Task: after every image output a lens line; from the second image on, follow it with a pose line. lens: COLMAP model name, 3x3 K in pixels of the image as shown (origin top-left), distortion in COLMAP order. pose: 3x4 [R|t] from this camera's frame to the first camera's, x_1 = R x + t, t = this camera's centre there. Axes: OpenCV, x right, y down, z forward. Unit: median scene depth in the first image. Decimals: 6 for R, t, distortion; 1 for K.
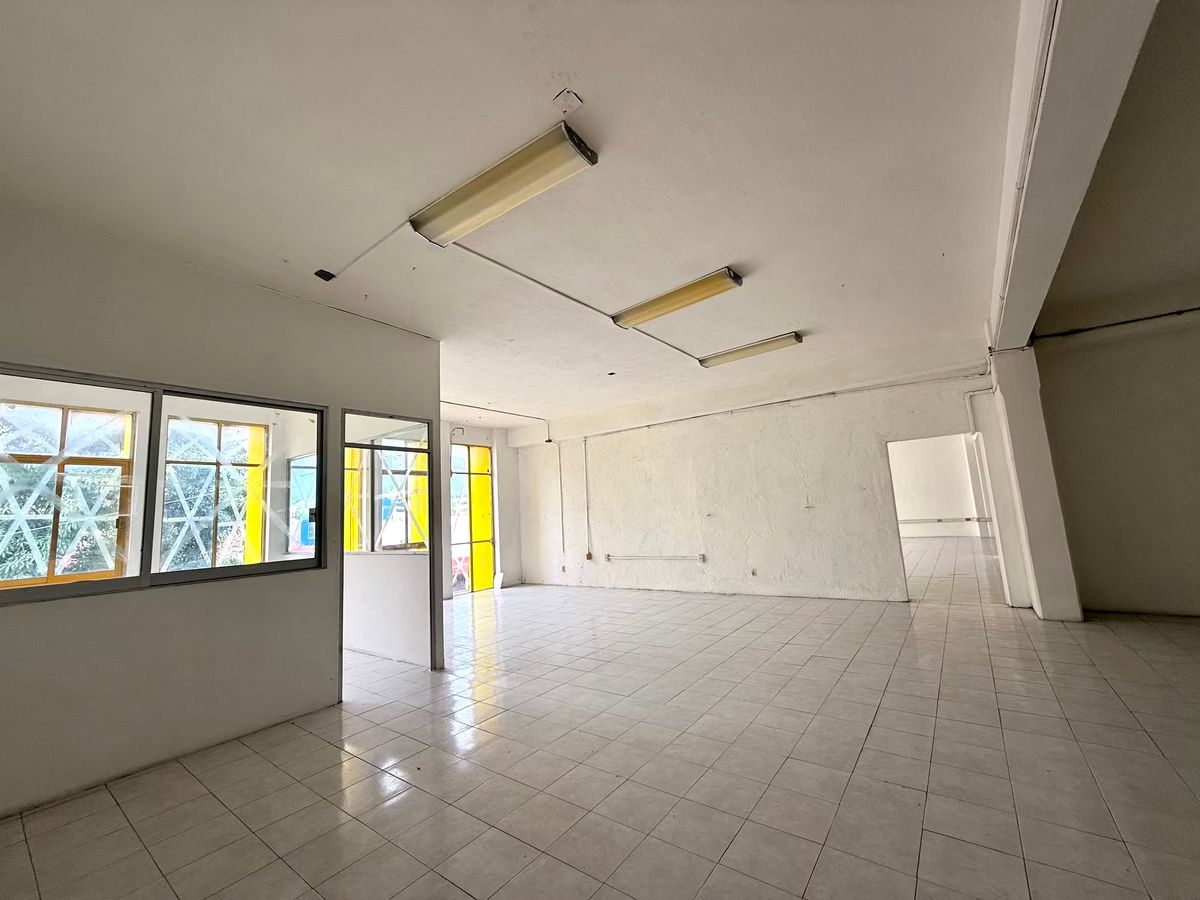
lens RADIAL K [[479.1, 0, 600.0], [0, 479.1, 451.4], [0, 0, 1]] dist [0.002330, -0.000090]
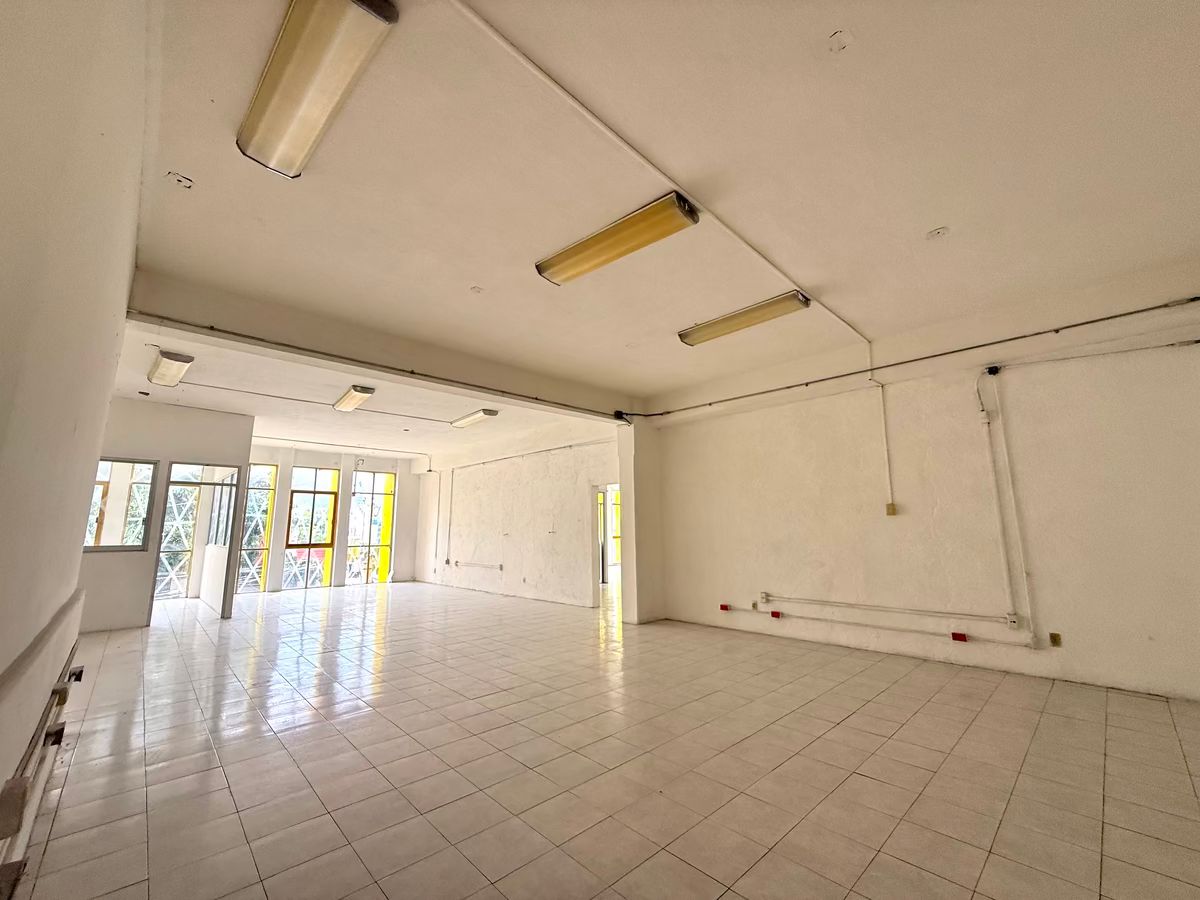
lens RADIAL K [[479.1, 0, 600.3], [0, 479.1, 448.8], [0, 0, 1]] dist [0.002330, -0.000090]
pose [[0.985410, 0.023051, -0.168627, 0.694816], [-0.028745, 0.999093, -0.031405, -0.066060], [0.167751, 0.035794, 0.985179, -0.250510]]
